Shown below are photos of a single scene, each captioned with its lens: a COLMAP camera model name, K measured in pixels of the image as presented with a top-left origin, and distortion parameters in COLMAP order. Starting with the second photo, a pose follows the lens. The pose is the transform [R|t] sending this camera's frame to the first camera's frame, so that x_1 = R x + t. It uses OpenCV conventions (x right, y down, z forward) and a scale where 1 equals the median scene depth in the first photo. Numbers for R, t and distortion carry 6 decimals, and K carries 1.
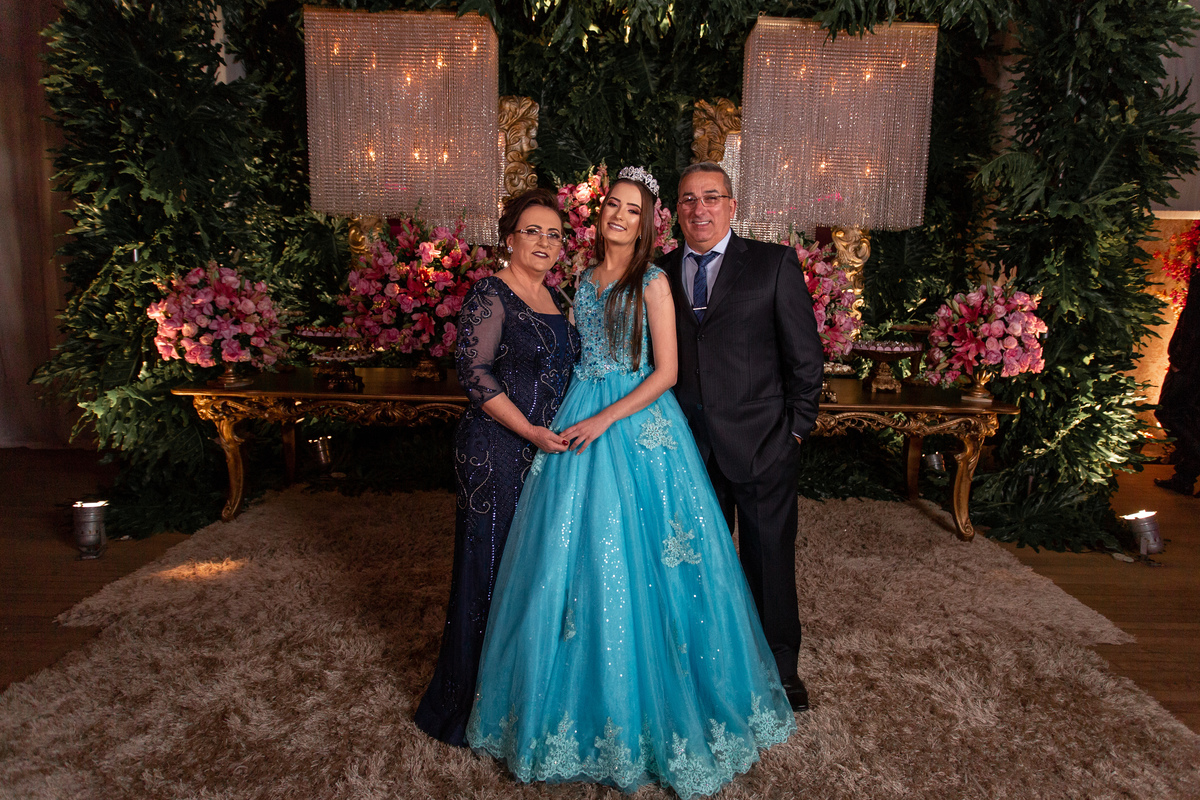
lens RADIAL K [[702.2, 0, 619.4], [0, 702.2, 390.8], [0, 0, 1]] dist [-0.005508, 0.002319]
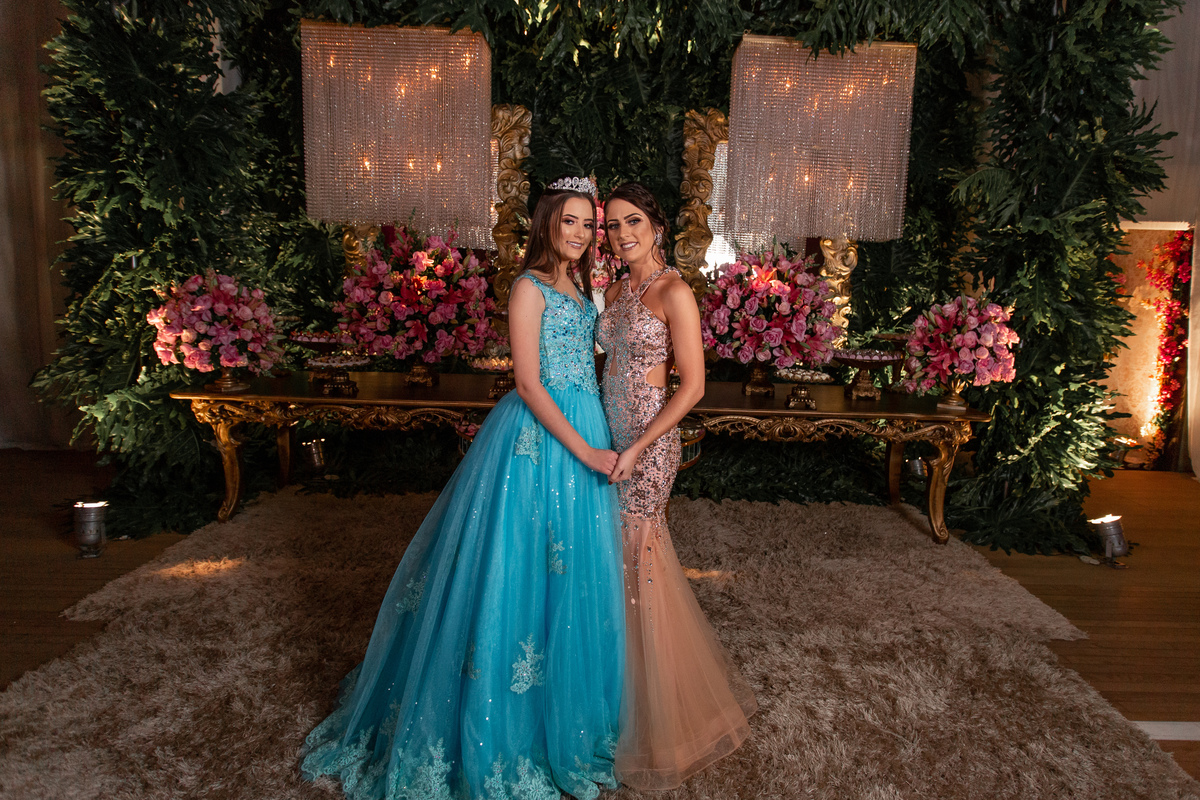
lens RADIAL K [[726.9, 0, 626.6], [0, 726.9, 392.5], [0, 0, 1]] dist [-0.003367, 0.002927]
pose [[0.999943, 0.005573, 0.009057, 0.019818], [-0.005585, 0.999984, 0.001291, -0.007978], [-0.009049, -0.001342, 0.999958, -0.068574]]
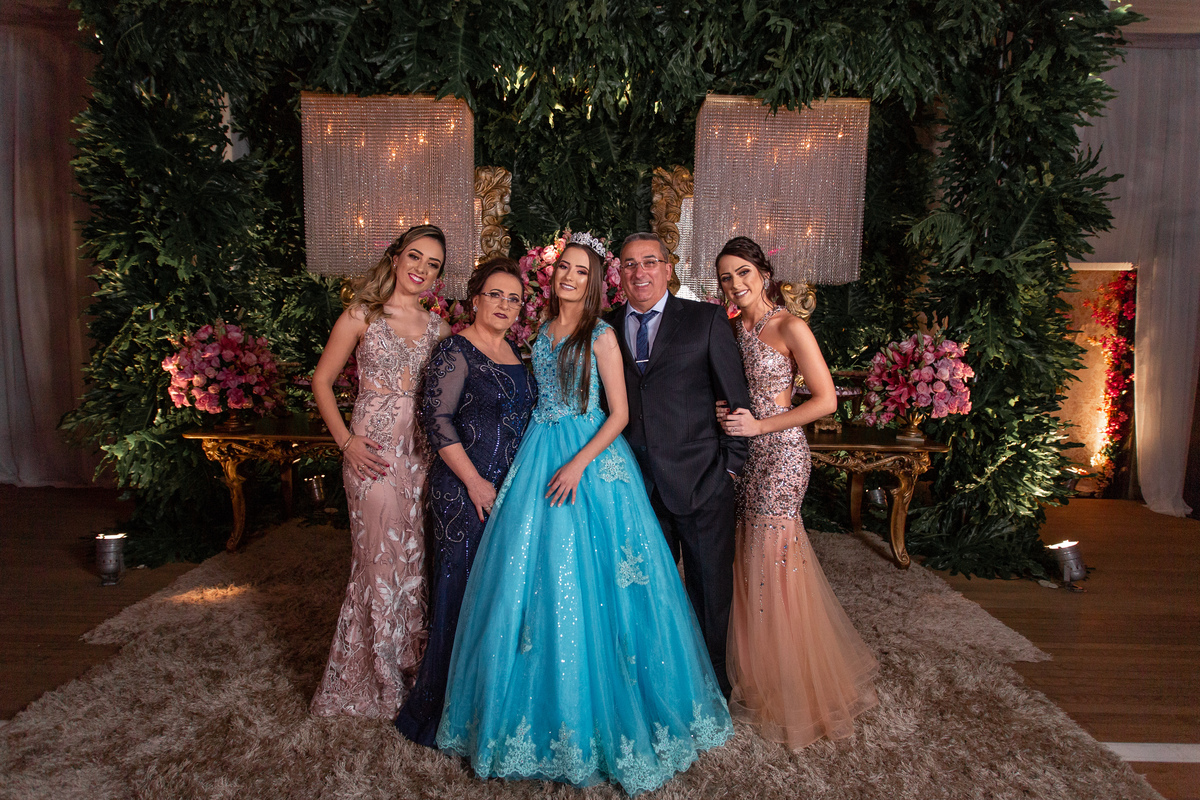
lens RADIAL K [[662.7, 0, 580.9], [0, 662.7, 418.5], [0, 0, 1]] dist [-0.005423, 0.003367]
pose [[0.999731, -0.005741, -0.022458, 0.020246], [0.005283, 0.999778, -0.020414, -0.001009], [0.022570, 0.020290, 0.999539, -0.042082]]
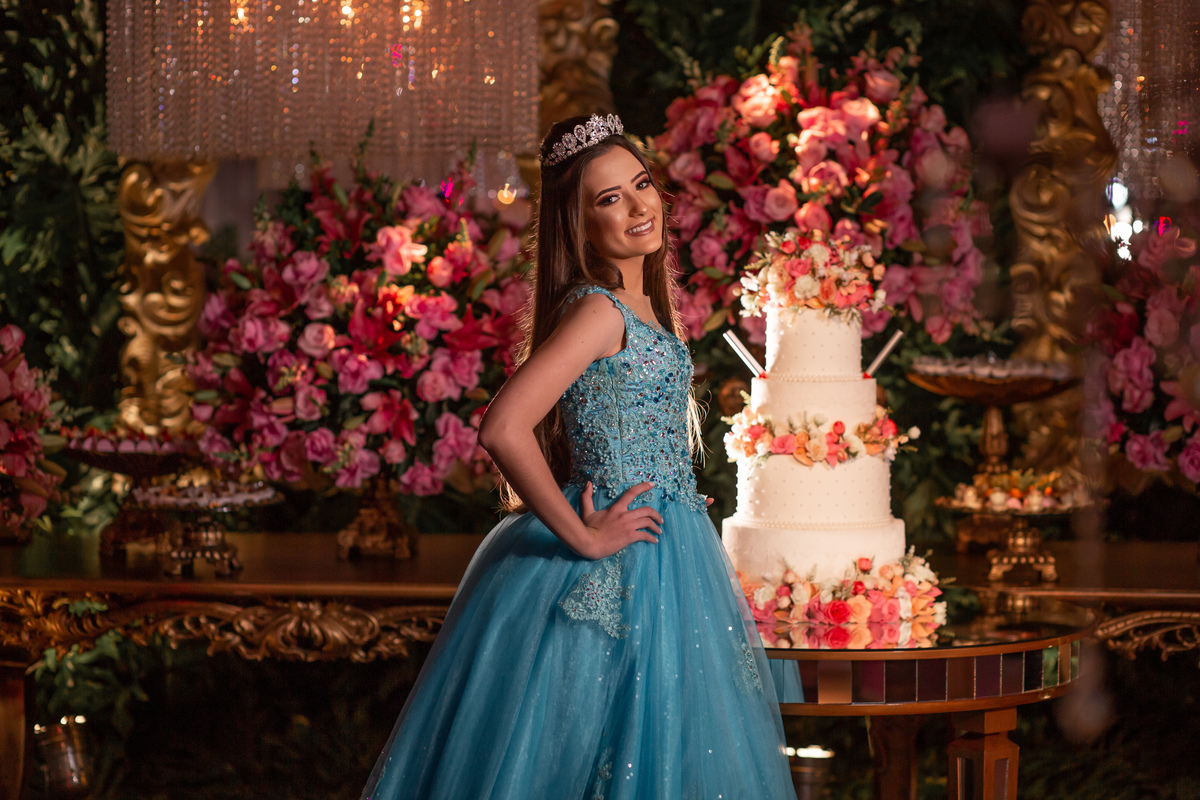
lens RADIAL K [[3061.9, 0, 600.0], [0, 3061.9, 400.0], [0, 0, 1]] dist [-0.007324, -0.912749]
pose [[0.997927, -0.015625, -0.062428, -0.035378], [0.009460, 0.995156, -0.097851, 0.076344], [0.063655, 0.097058, 0.993241, -0.833322]]
